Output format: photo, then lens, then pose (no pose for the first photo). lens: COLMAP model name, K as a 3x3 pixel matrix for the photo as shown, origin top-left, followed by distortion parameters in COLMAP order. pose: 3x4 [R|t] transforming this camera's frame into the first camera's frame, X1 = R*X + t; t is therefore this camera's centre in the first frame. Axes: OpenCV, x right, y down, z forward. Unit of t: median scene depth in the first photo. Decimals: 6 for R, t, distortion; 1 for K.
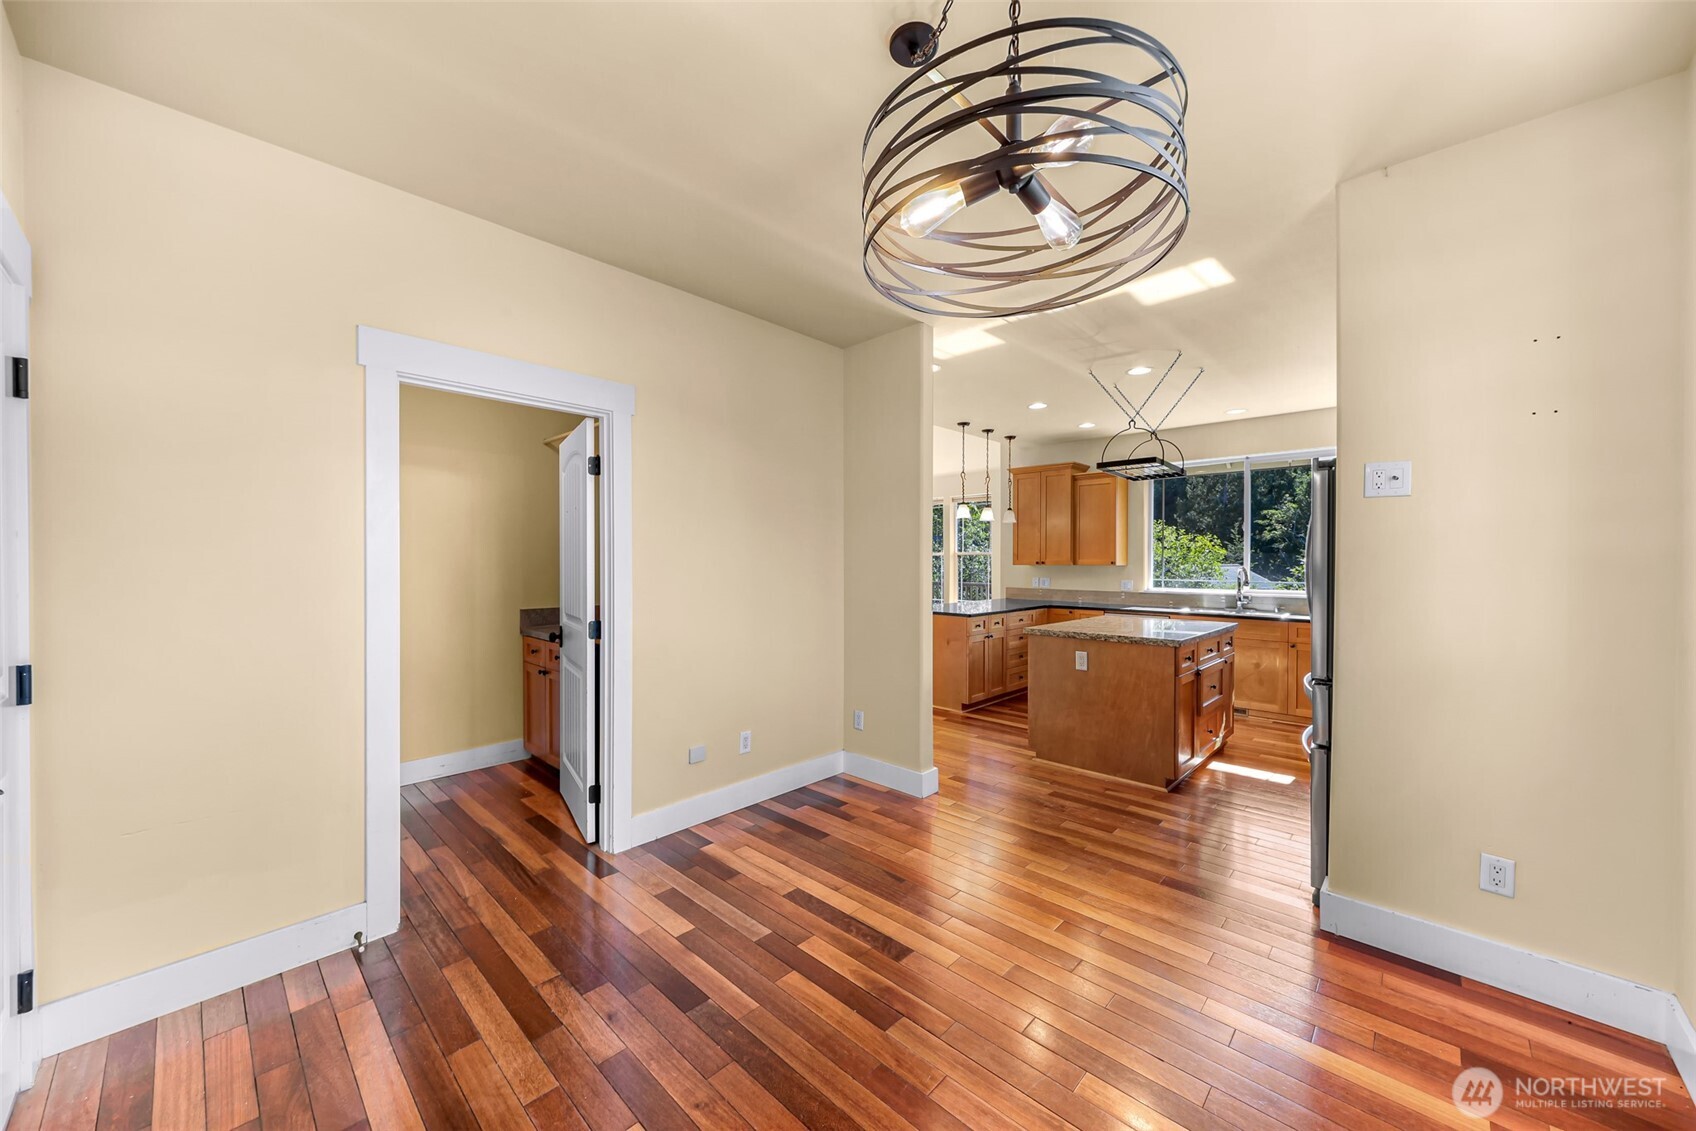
lens RADIAL K [[613.7, 0, 837.4], [0, 613.7, 562.1], [0, 0, 1]] dist [0.016084, 0.000001]
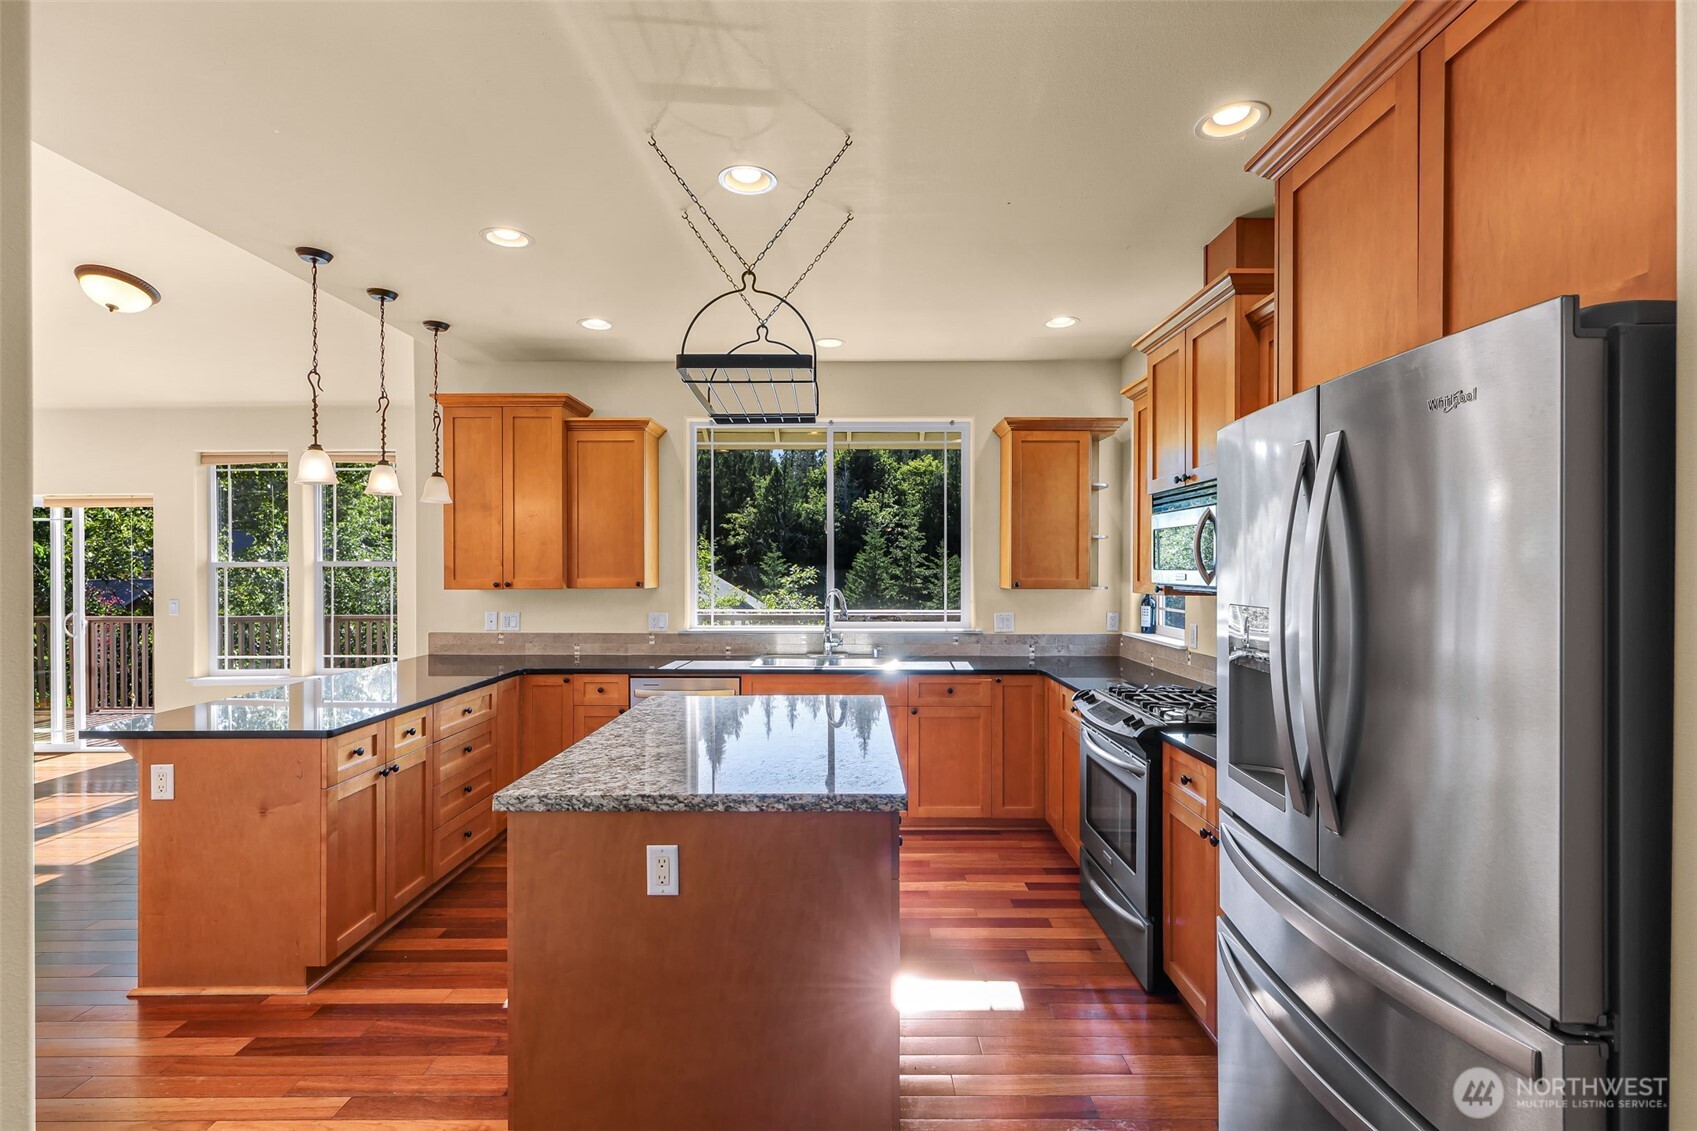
lens RADIAL K [[781.6, 0, 845.4], [0, 781.6, 572.3], [0, 0, 1]] dist [0.011615, 0.001351]
pose [[0.724174, -0.008083, 0.689570, 0.089790], [0.006031, 0.999967, 0.005387, -0.011730], [-0.689591, 0.000258, 0.724199, 0.341664]]
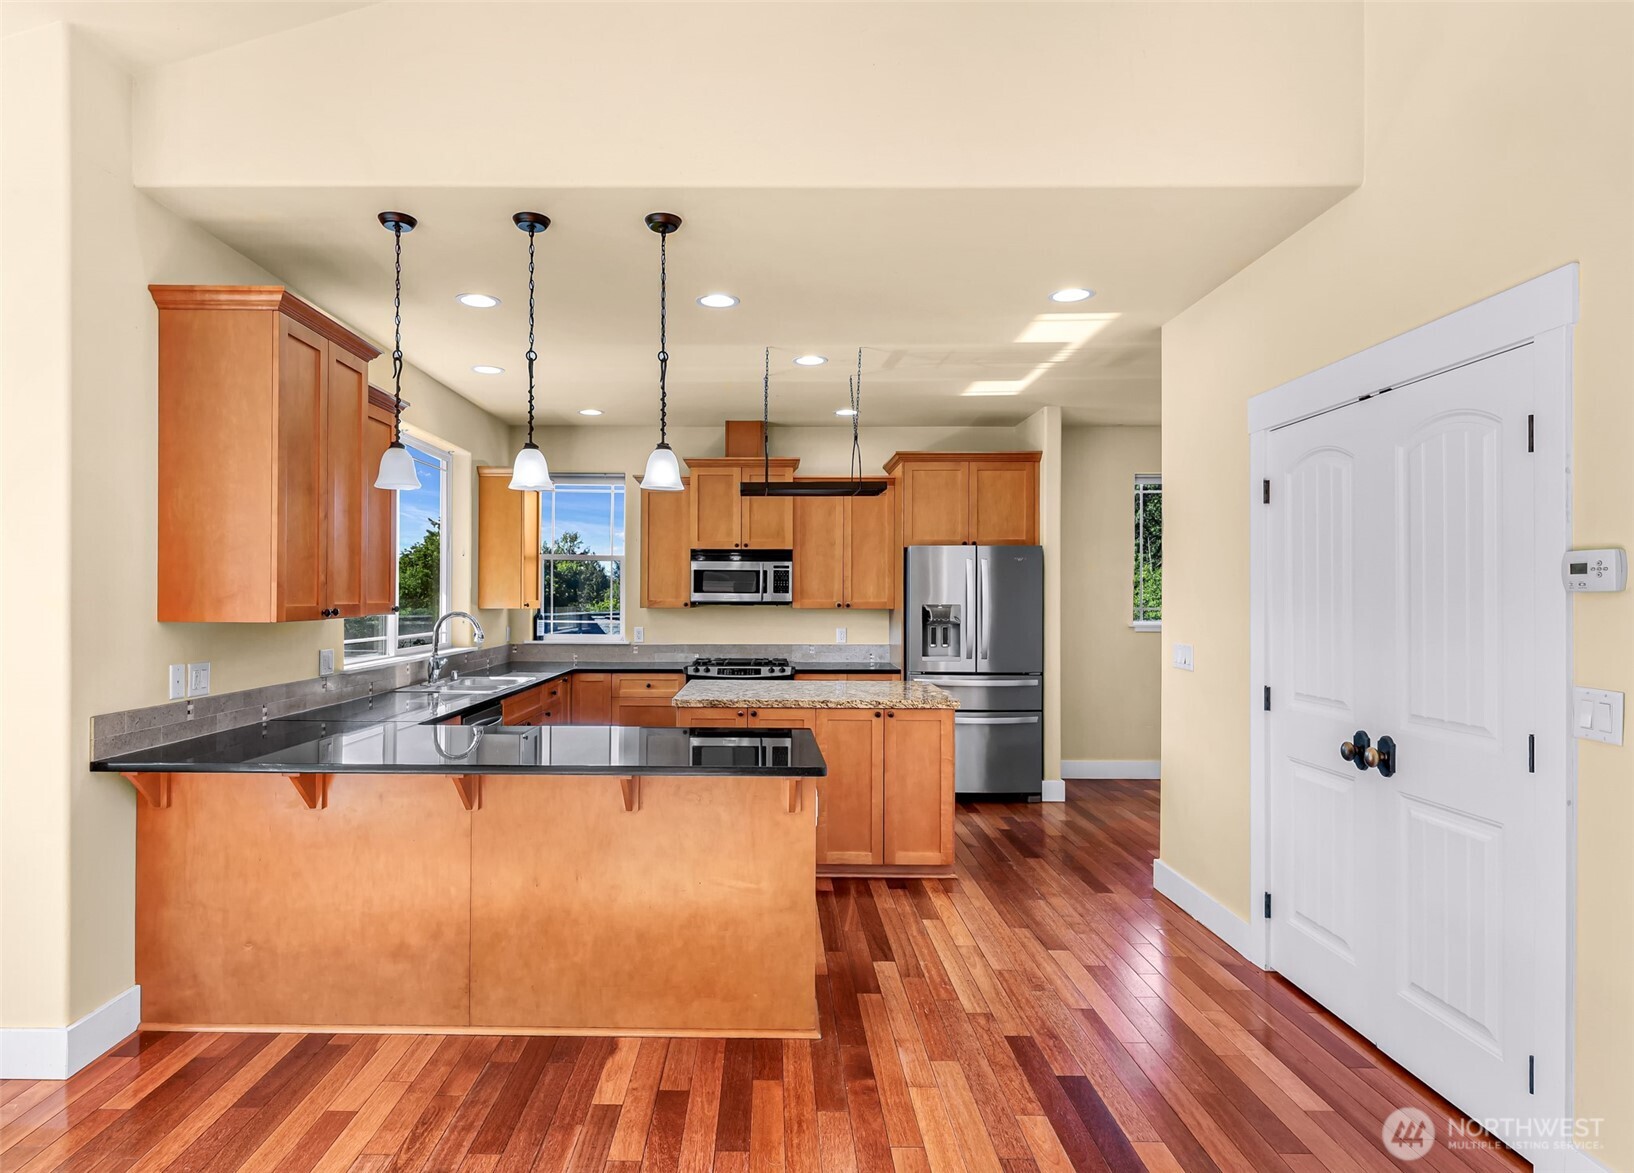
lens RADIAL K [[919.5, 0, 766.5], [0, 919.5, 586.7], [0, 0, 1]] dist [0.002307, 0.001135]
pose [[-0.697505, 0.002549, 0.716575, -0.196440], [-0.002110, 0.999982, -0.005612, -0.011035], [-0.716577, -0.005426, -0.697487, 1.208563]]
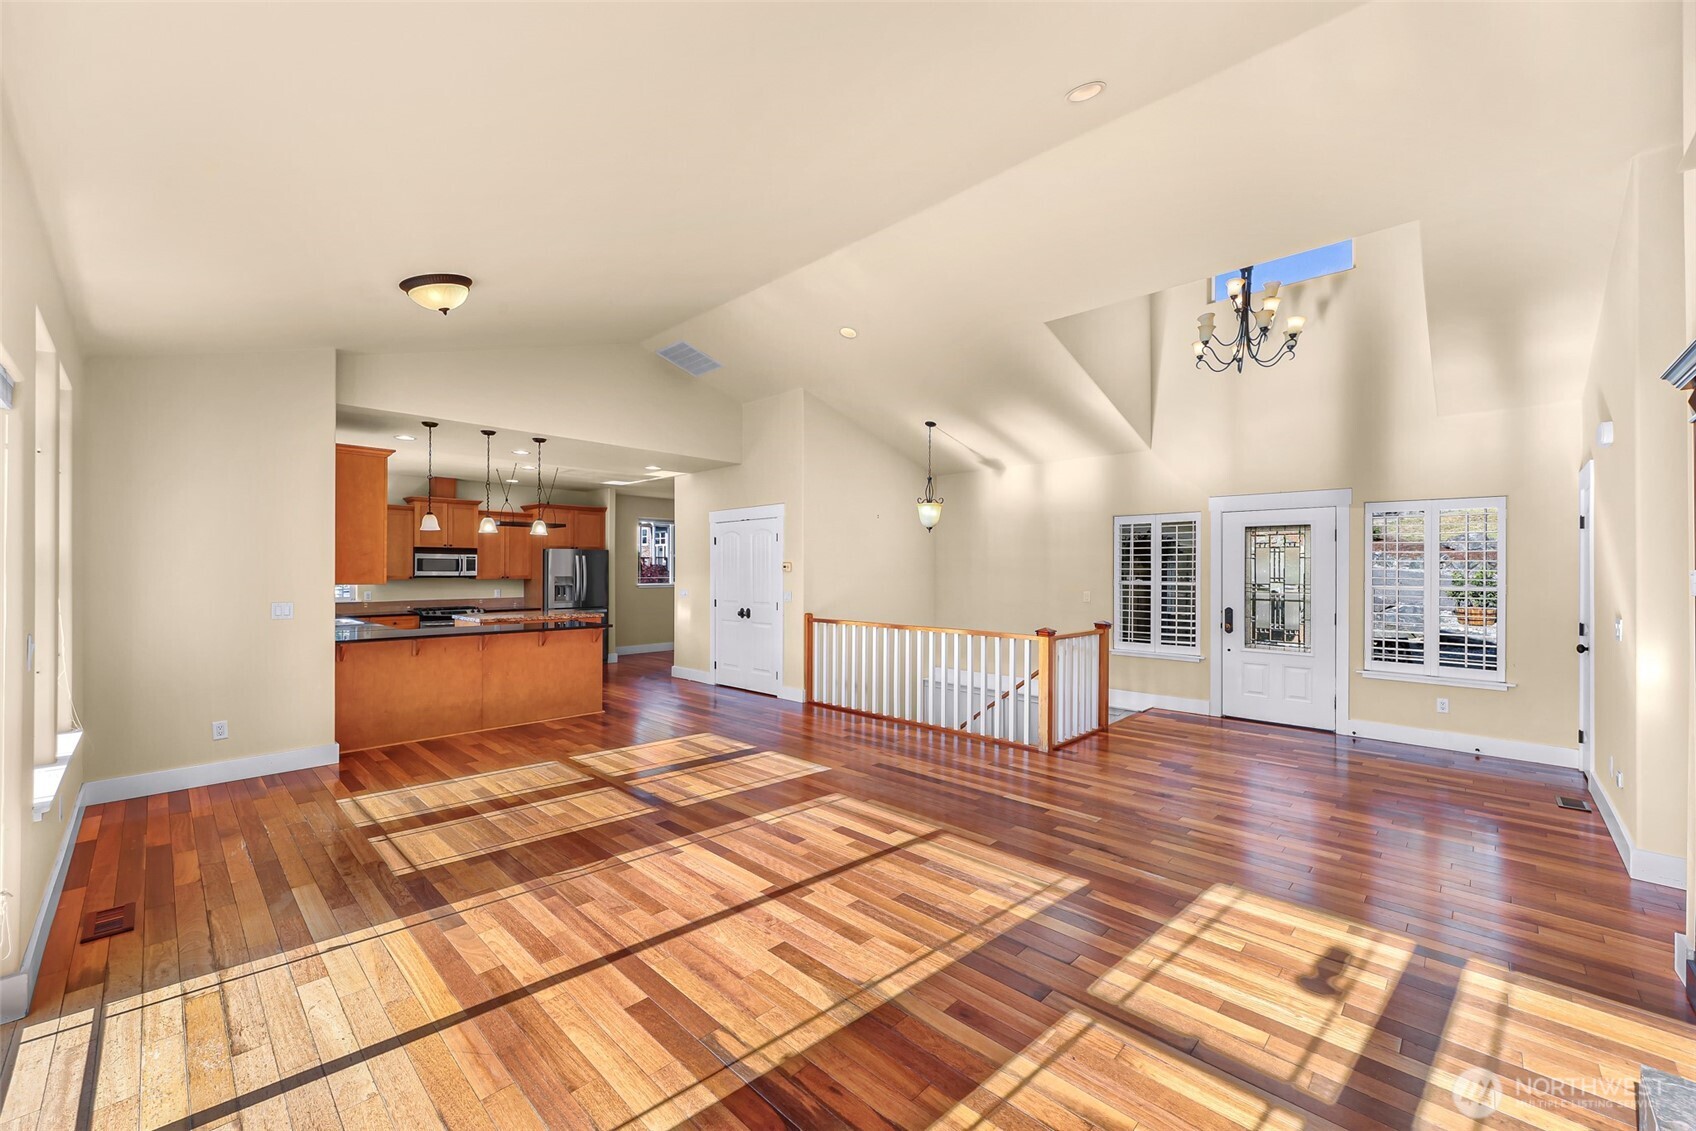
lens RADIAL K [[642.1, 0, 861.0], [0, 642.1, 565.3], [0, 0, 1]] dist [-0.001545, -0.000136]
pose [[-0.999512, -0.002298, -0.031155, -0.256628], [-0.002142, 0.999985, -0.005041, -0.016550], [0.031166, -0.004972, -0.999502, 1.852501]]
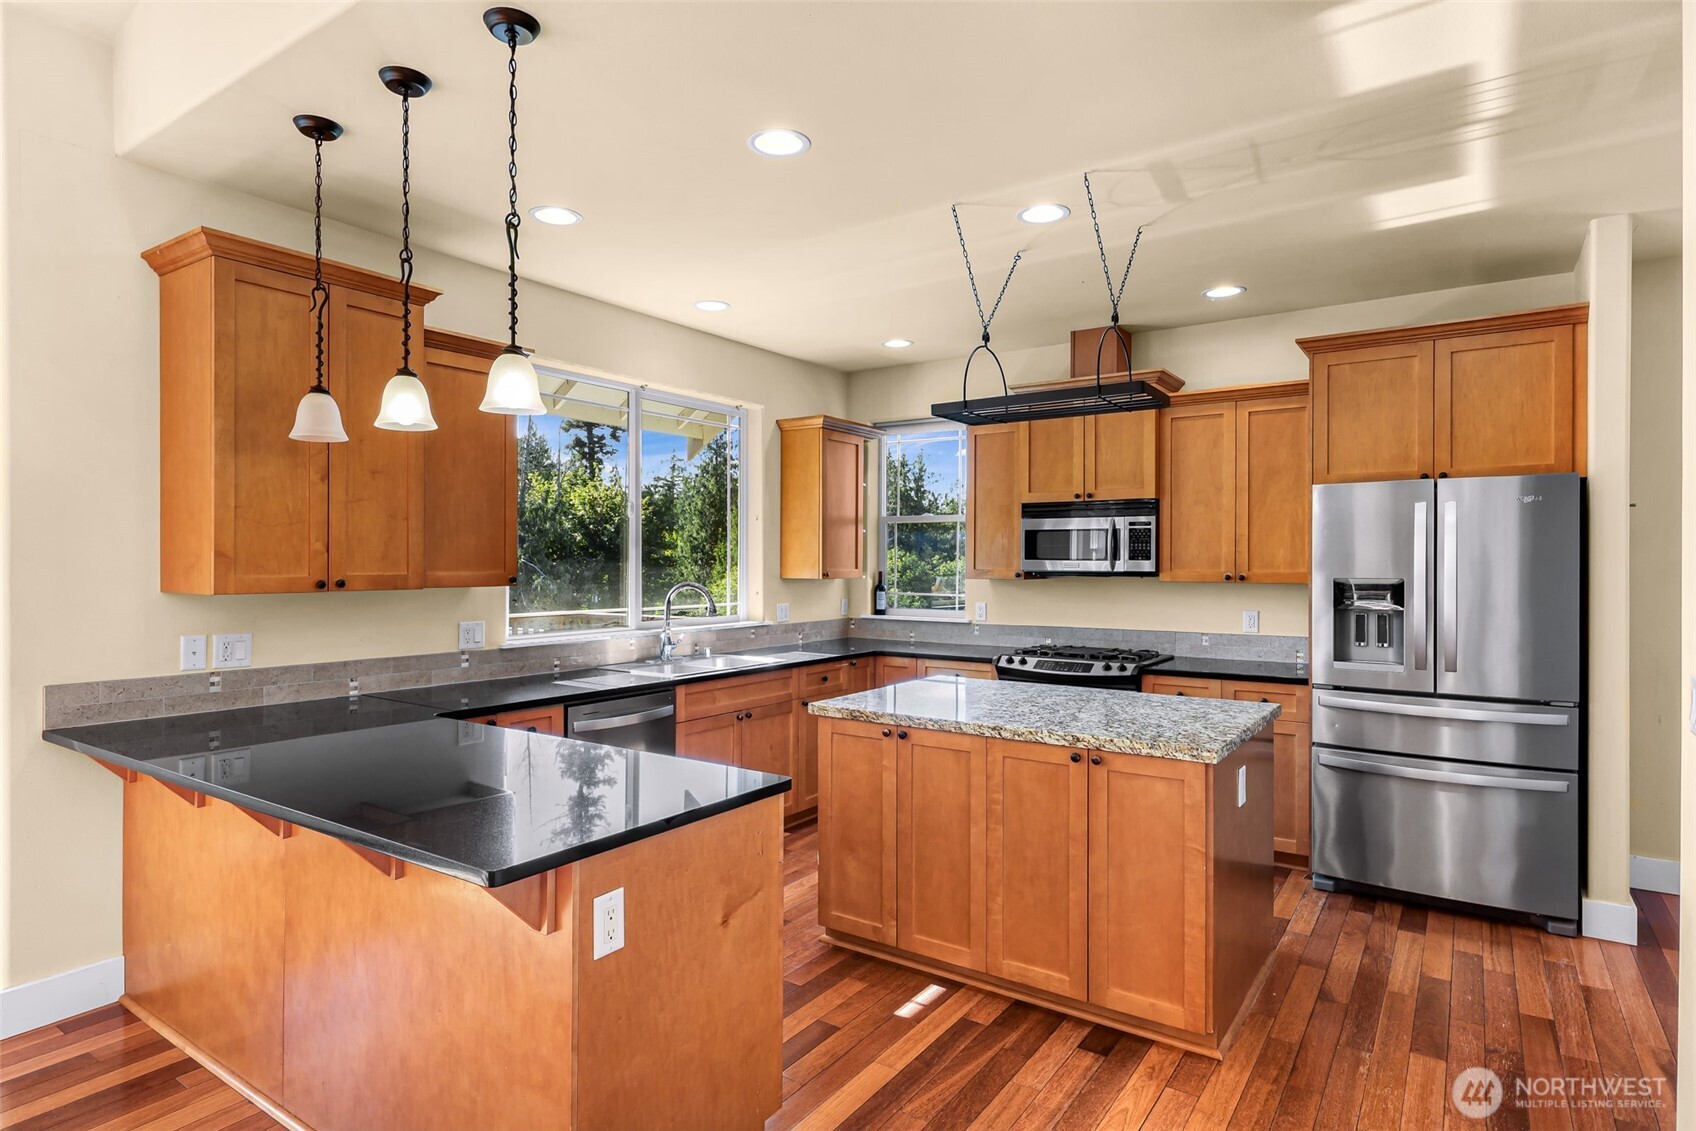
lens RADIAL K [[923.5, 0, 841.7], [0, 923.5, 561.5], [0, 0, 1]] dist [0.004856, 0.000082]
pose [[-0.168537, -0.003799, 0.985688, -0.164085], [0.001652, 0.999990, 0.004137, -0.011970], [-0.985694, 0.002326, -0.168529, 0.850932]]
